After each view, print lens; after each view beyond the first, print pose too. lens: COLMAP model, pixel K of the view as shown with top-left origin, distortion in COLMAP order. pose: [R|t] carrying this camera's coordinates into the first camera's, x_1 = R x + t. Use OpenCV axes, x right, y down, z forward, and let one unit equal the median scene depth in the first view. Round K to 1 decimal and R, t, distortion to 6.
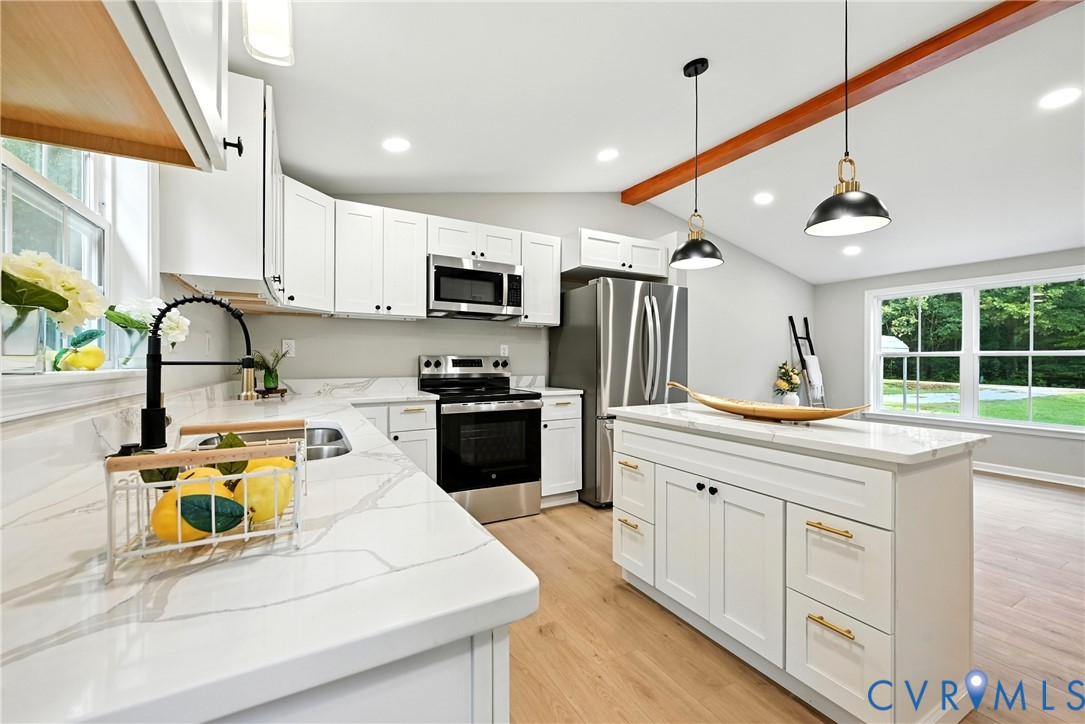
lens RADIAL K [[433.7, 0, 542.7], [0, 433.7, 358.7], [0, 0, 1]] dist [-0.000748, 0.000095]
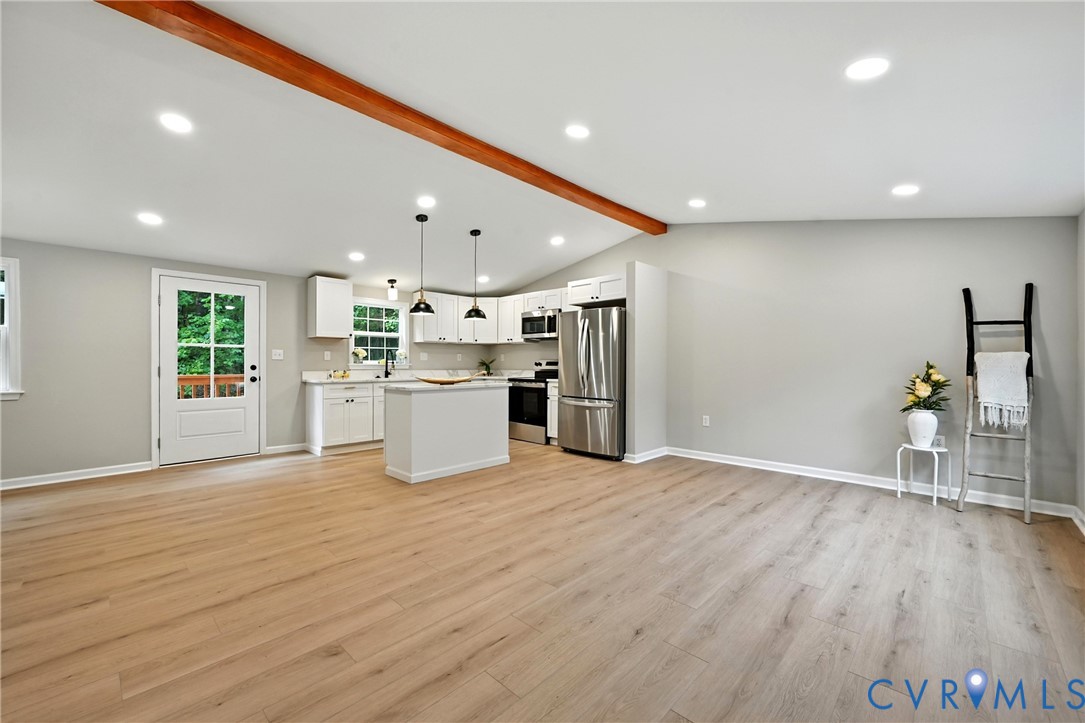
lens RADIAL K [[432.2, 0, 542.5], [0, 432.2, 364.0], [0, 0, 1]] dist [-0.002428, -0.000111]
pose [[0.292896, -0.000646, -0.956144, 1.022716], [0.001090, 0.999999, -0.000342, 0.007816], [0.956144, -0.000942, 0.292897, 0.260293]]
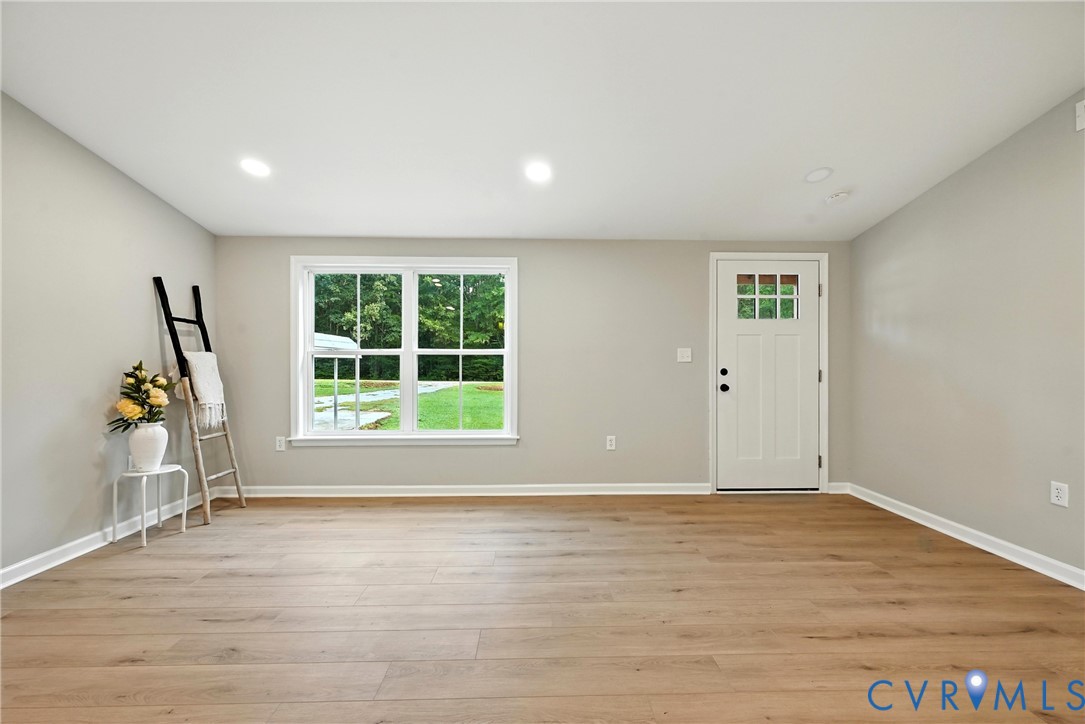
lens RADIAL K [[432.2, 0, 542.5], [0, 432.2, 364.5], [0, 0, 1]] dist [-0.002428, -0.000111]
pose [[0.467116, -0.006626, 0.884171, 0.339050], [-0.000186, 0.999971, 0.007593, 0.004681], [-0.884196, -0.003711, 0.467101, 0.351555]]
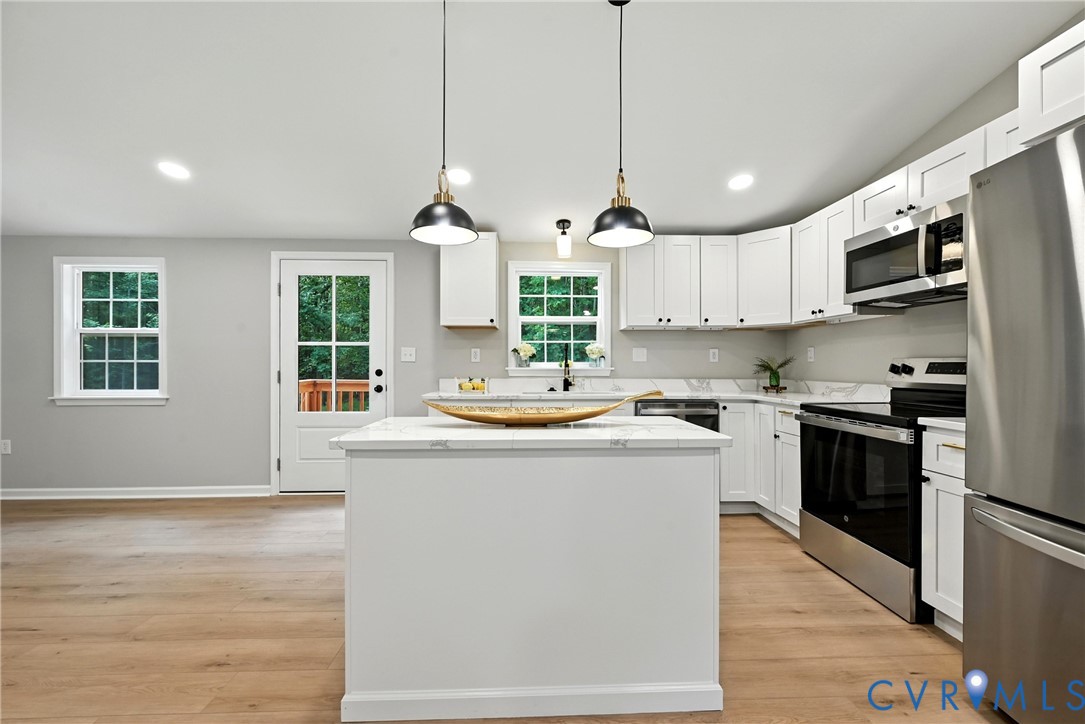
lens RADIAL K [[432.2, 0, 542.5], [0, 432.2, 364.5], [0, 0, 1]] dist [-0.002428, -0.000111]
pose [[-0.457357, -0.004404, -0.889272, 0.431432], [0.000004, 0.999988, -0.004954, 0.005027], [0.889283, -0.002269, -0.457352, 0.478294]]
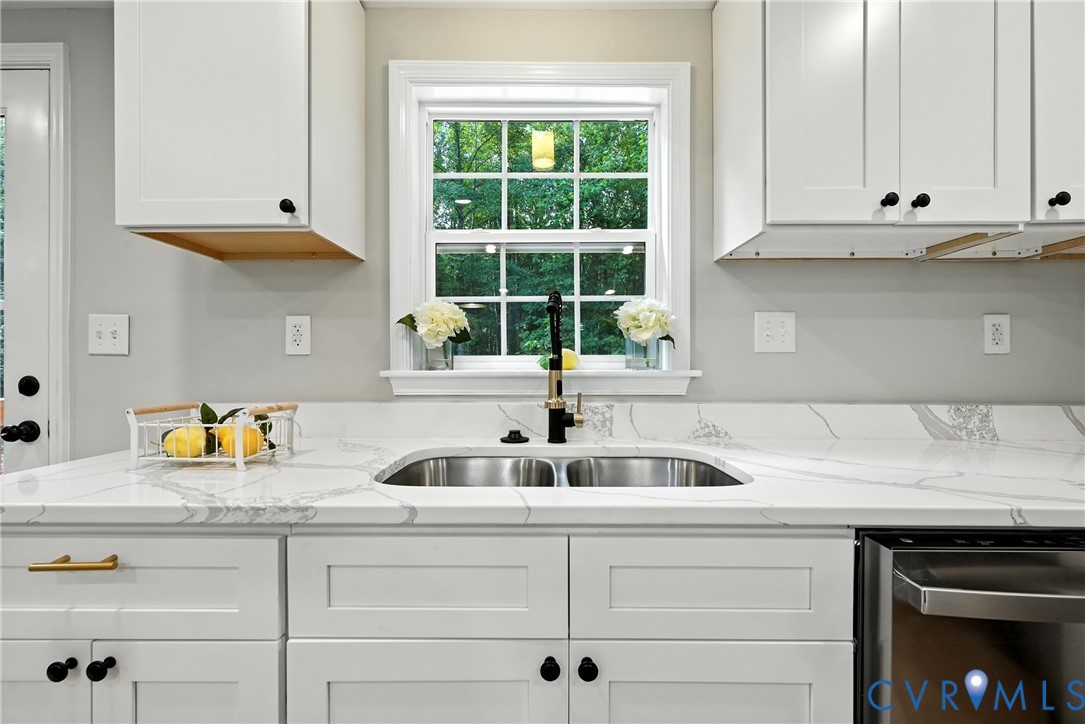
lens RADIAL K [[432.2, 0, 542.5], [0, 432.2, 364.5], [0, 0, 1]] dist [-0.002428, -0.000111]
pose [[-0.493276, -0.003741, -0.869865, 0.008222], [0.001273, 0.999987, -0.005022, 0.004326], [0.869872, -0.003585, -0.493264, 0.304115]]
